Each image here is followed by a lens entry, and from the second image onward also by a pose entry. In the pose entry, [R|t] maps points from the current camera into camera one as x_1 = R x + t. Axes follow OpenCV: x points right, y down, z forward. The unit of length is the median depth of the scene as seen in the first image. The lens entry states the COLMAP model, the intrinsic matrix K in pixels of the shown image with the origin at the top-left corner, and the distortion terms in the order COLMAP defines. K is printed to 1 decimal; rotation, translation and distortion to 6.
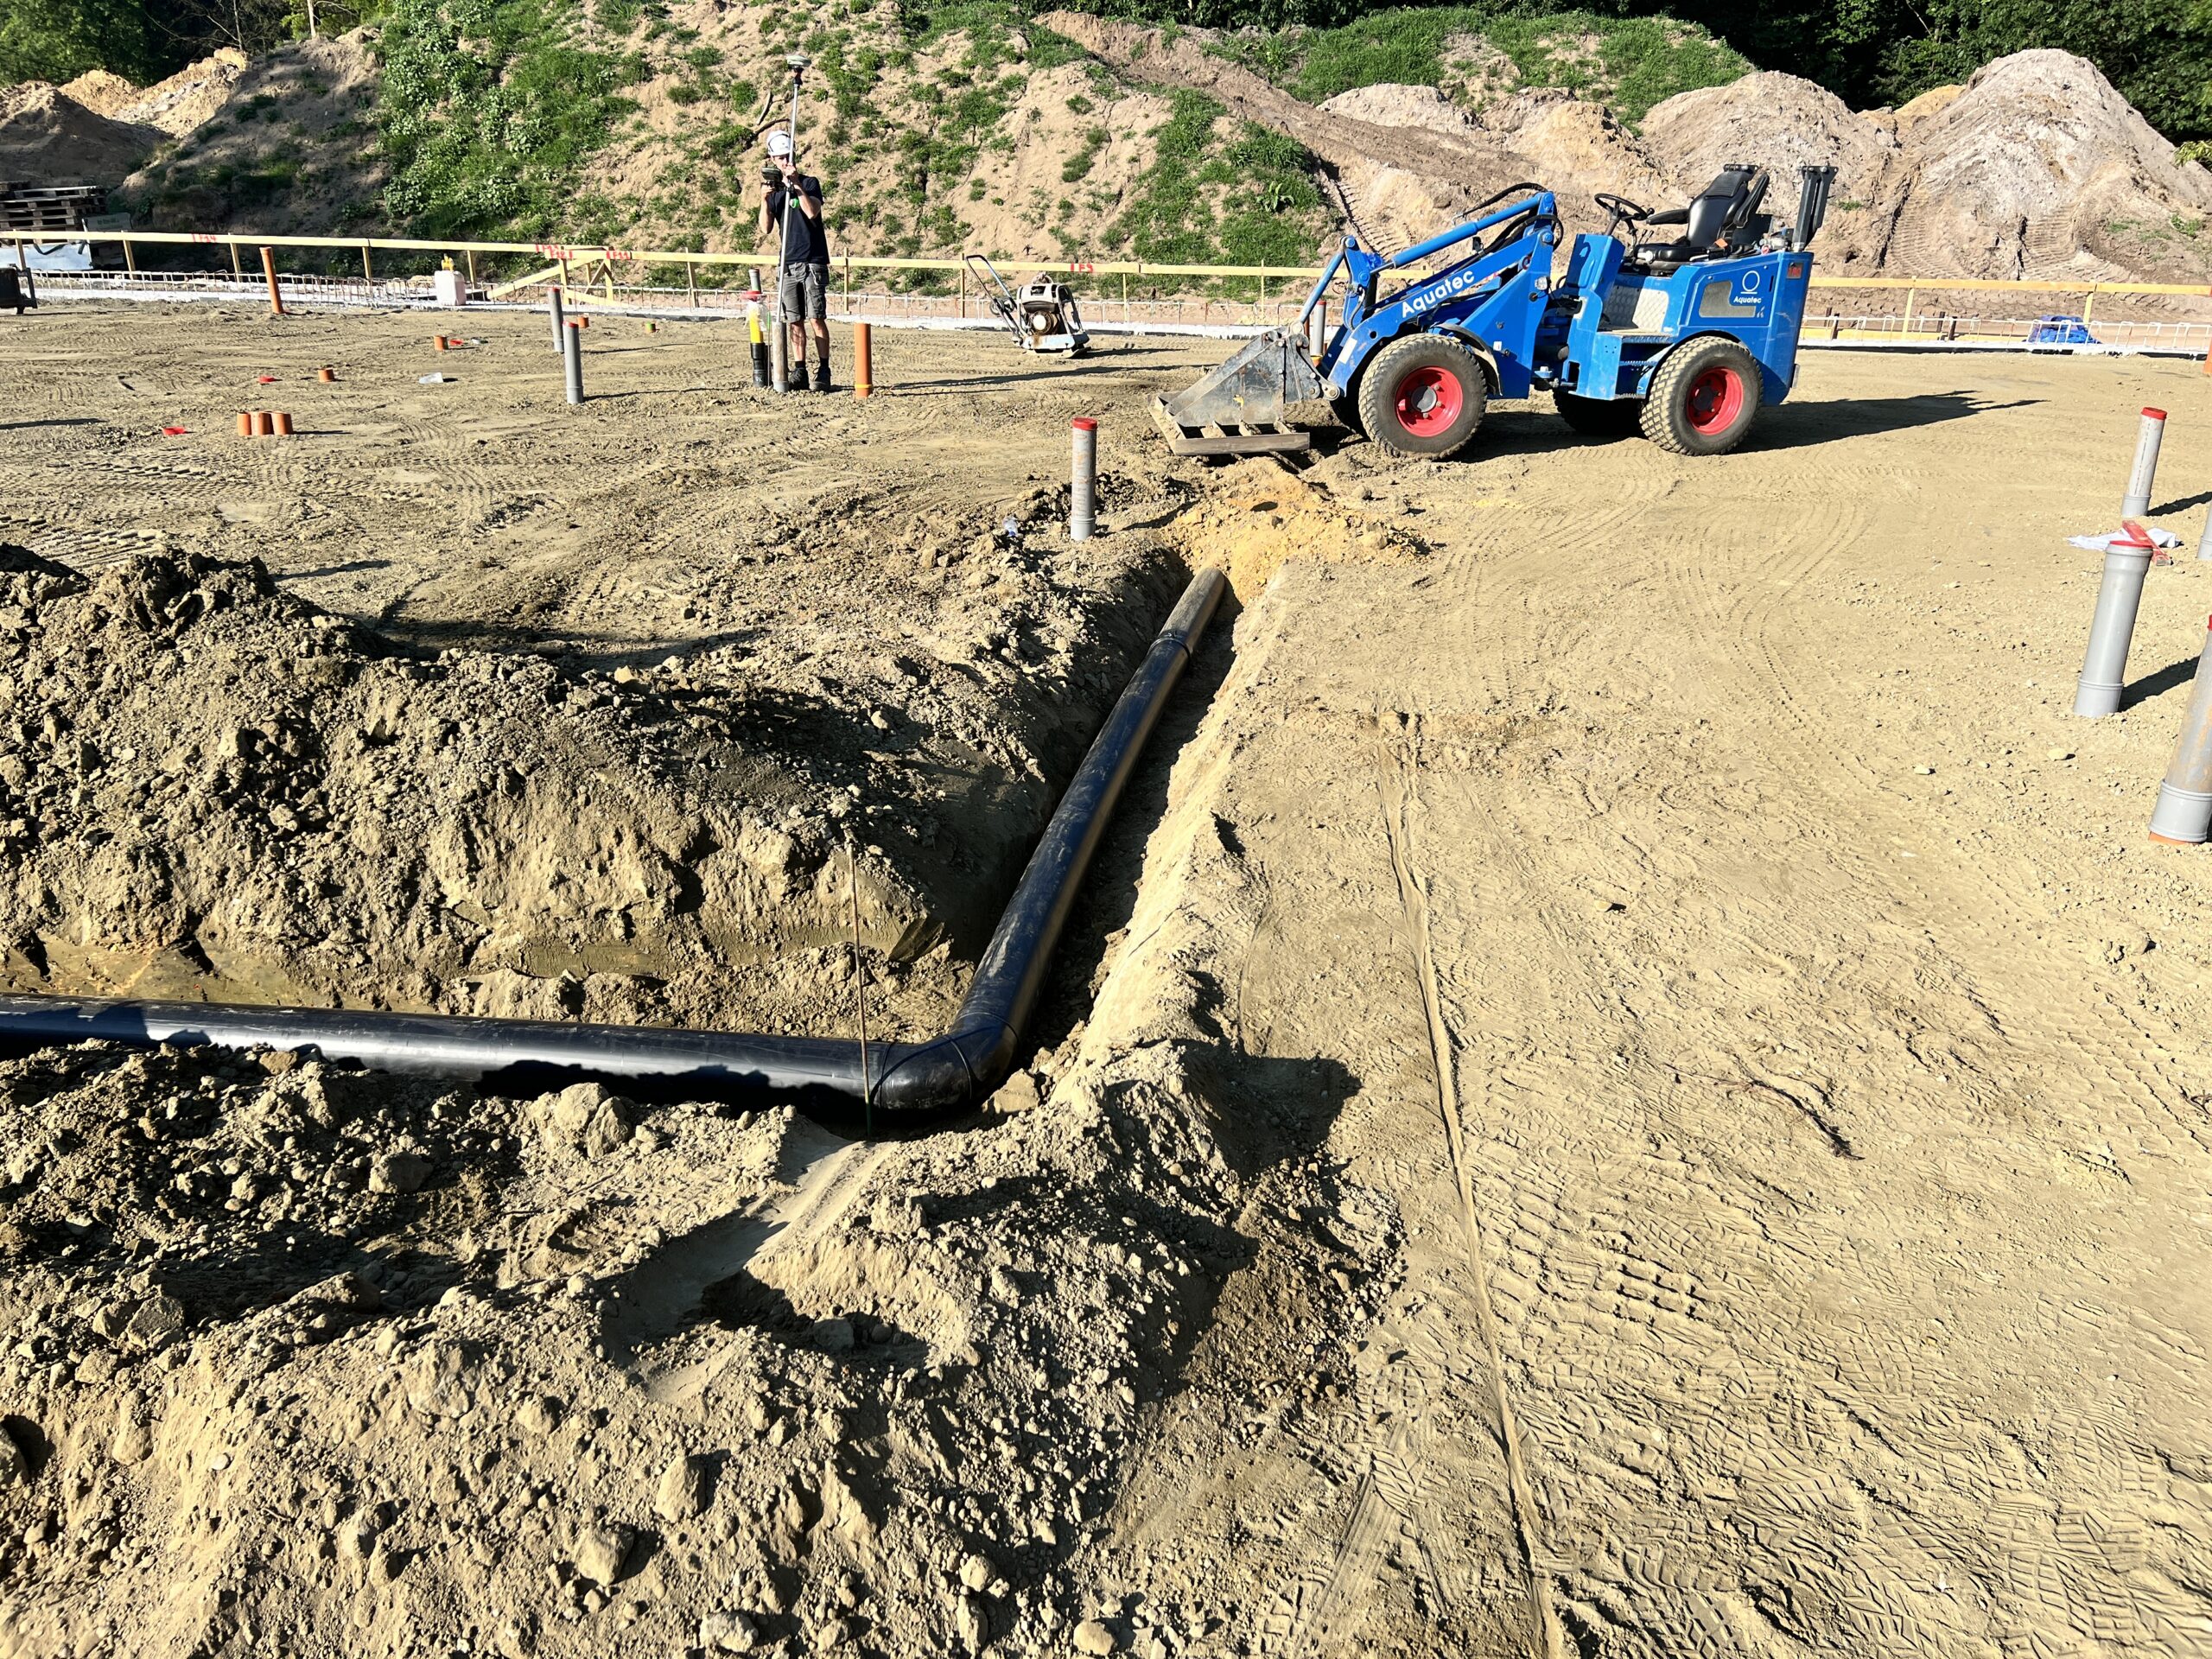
lens RADIAL K [[1673.5, 0, 1100.6], [0, 1673.5, 816.3], [0, 0, 1]] dist [0.065560, -0.092547]
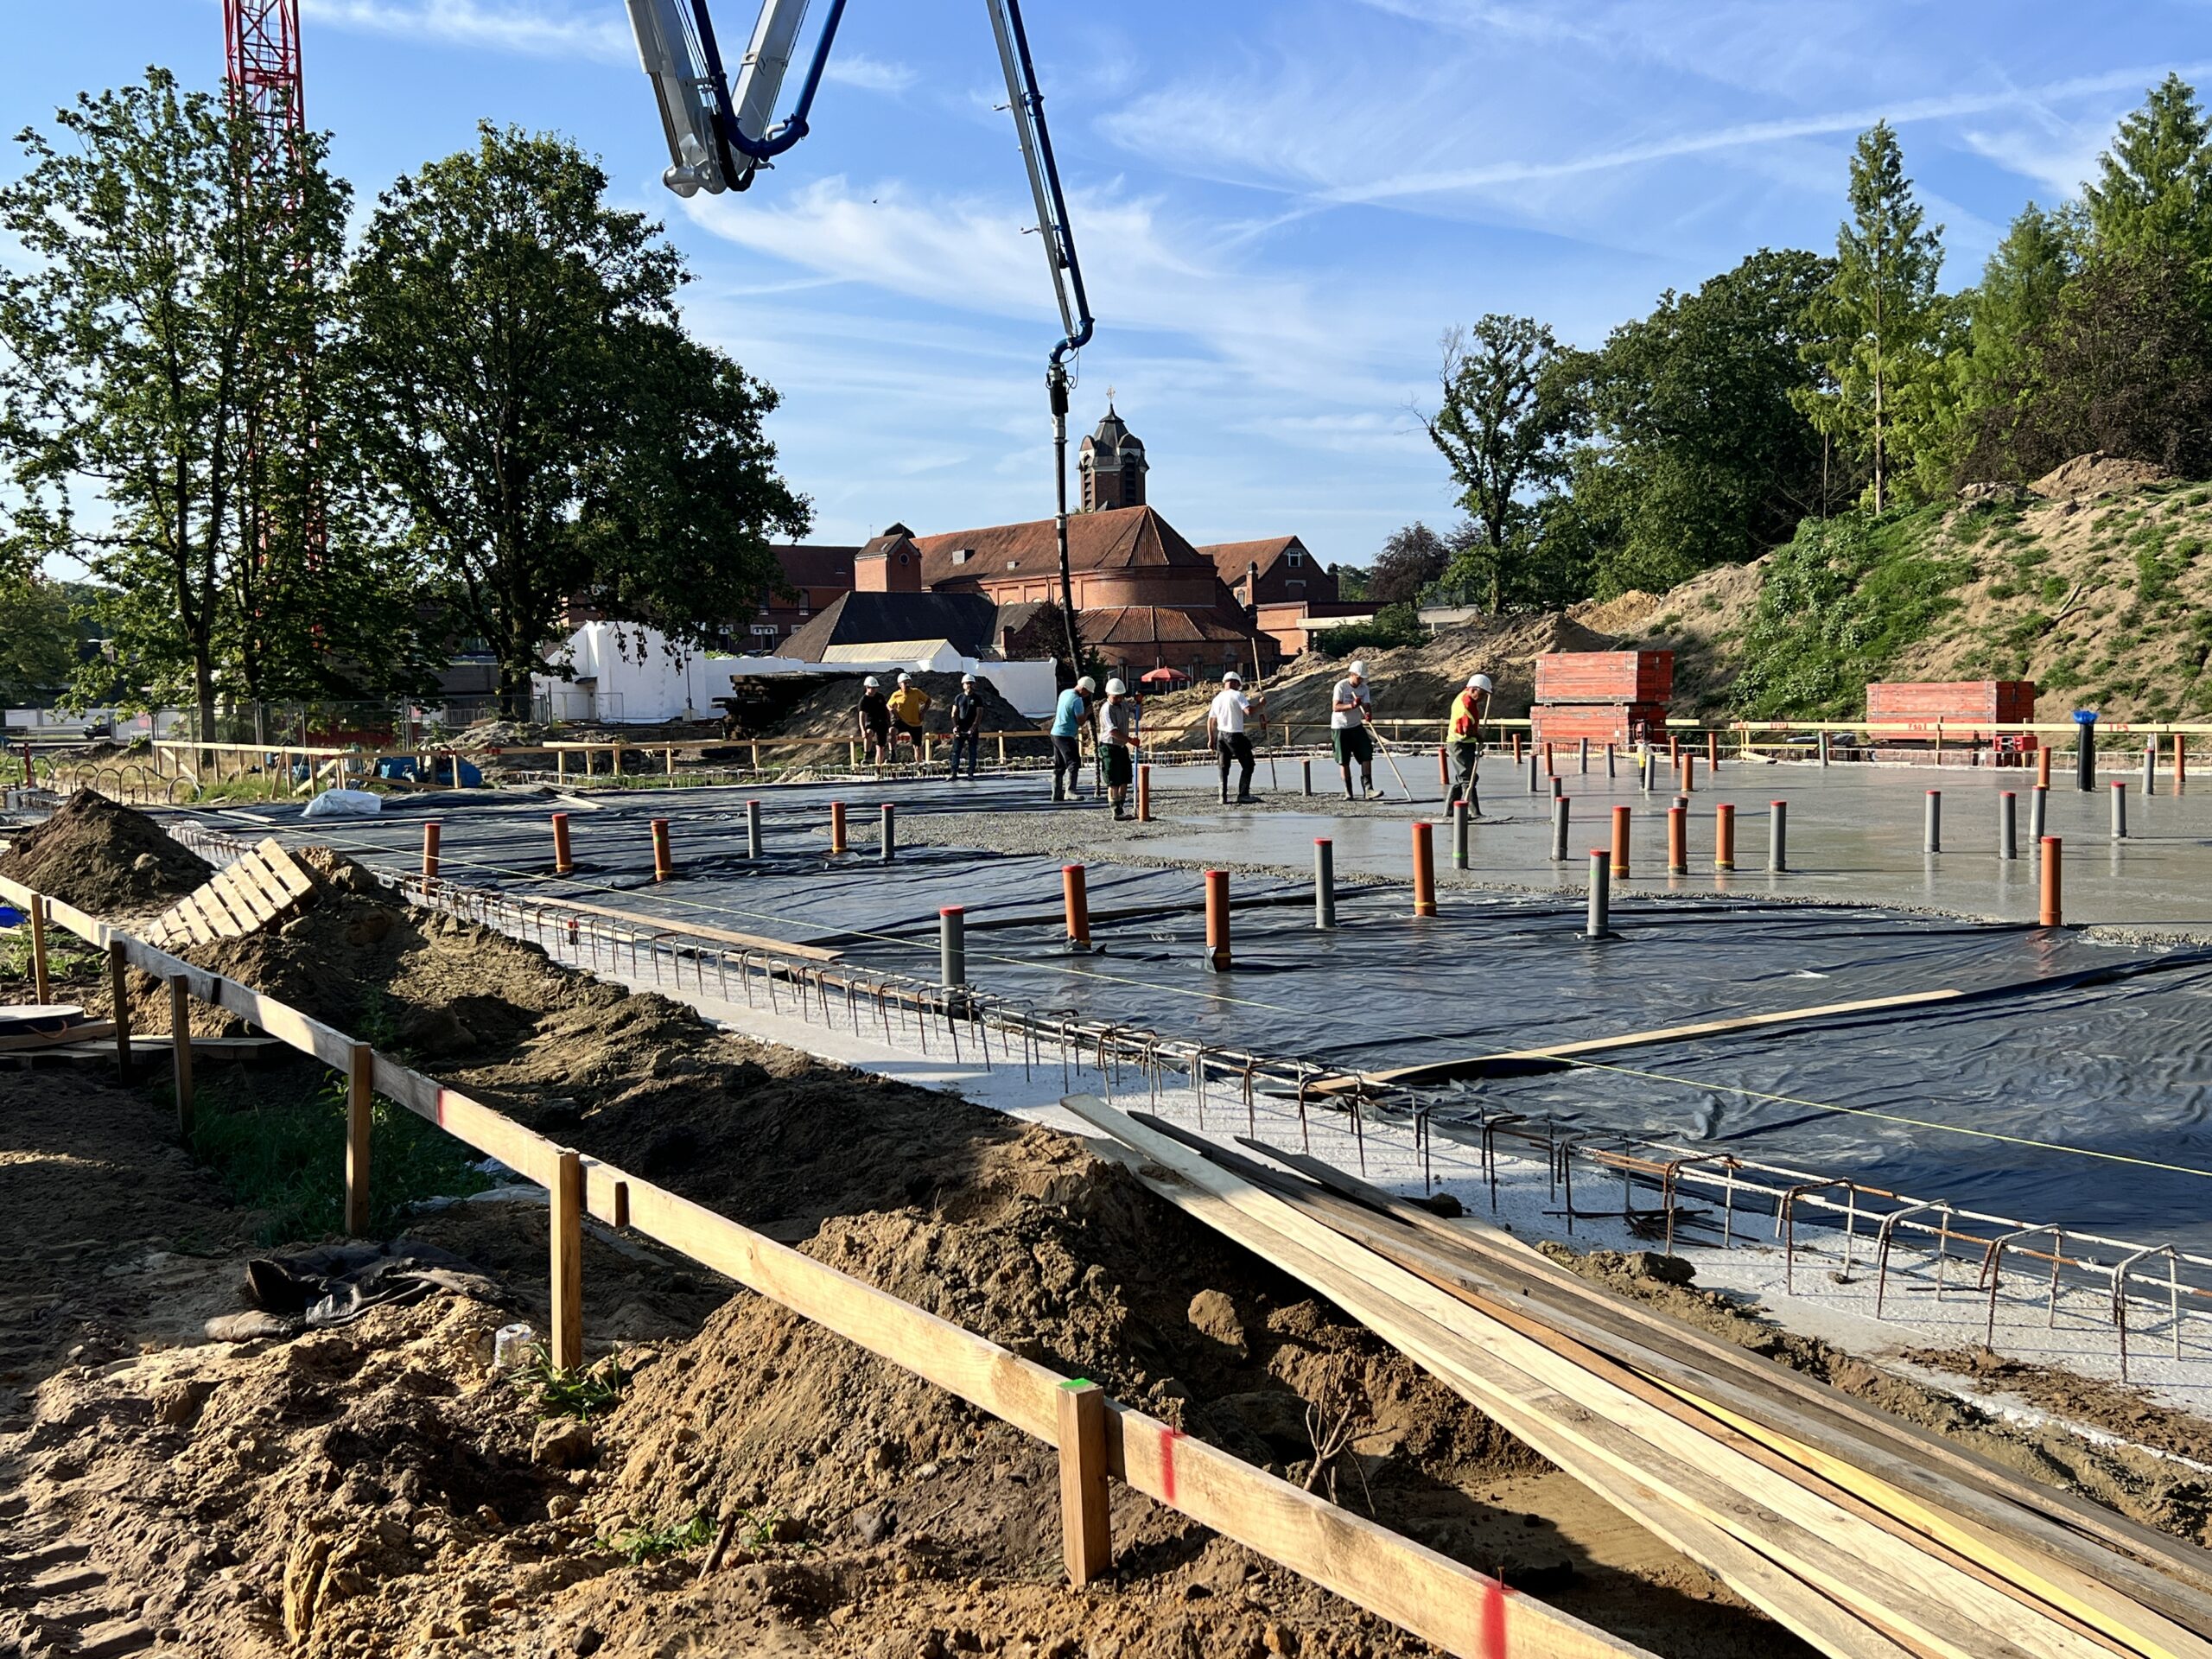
lens RADIAL K [[2126.2, 0, 1083.6], [0, 2126.2, 845.3], [0, 0, 1]] dist [0.114499, -0.195431]
pose [[0.675756, 0.026095, -0.736663, 0.399975], [-0.225540, 0.958763, -0.172929, 0.112513], [0.701773, 0.283005, 0.653776, -0.299941]]
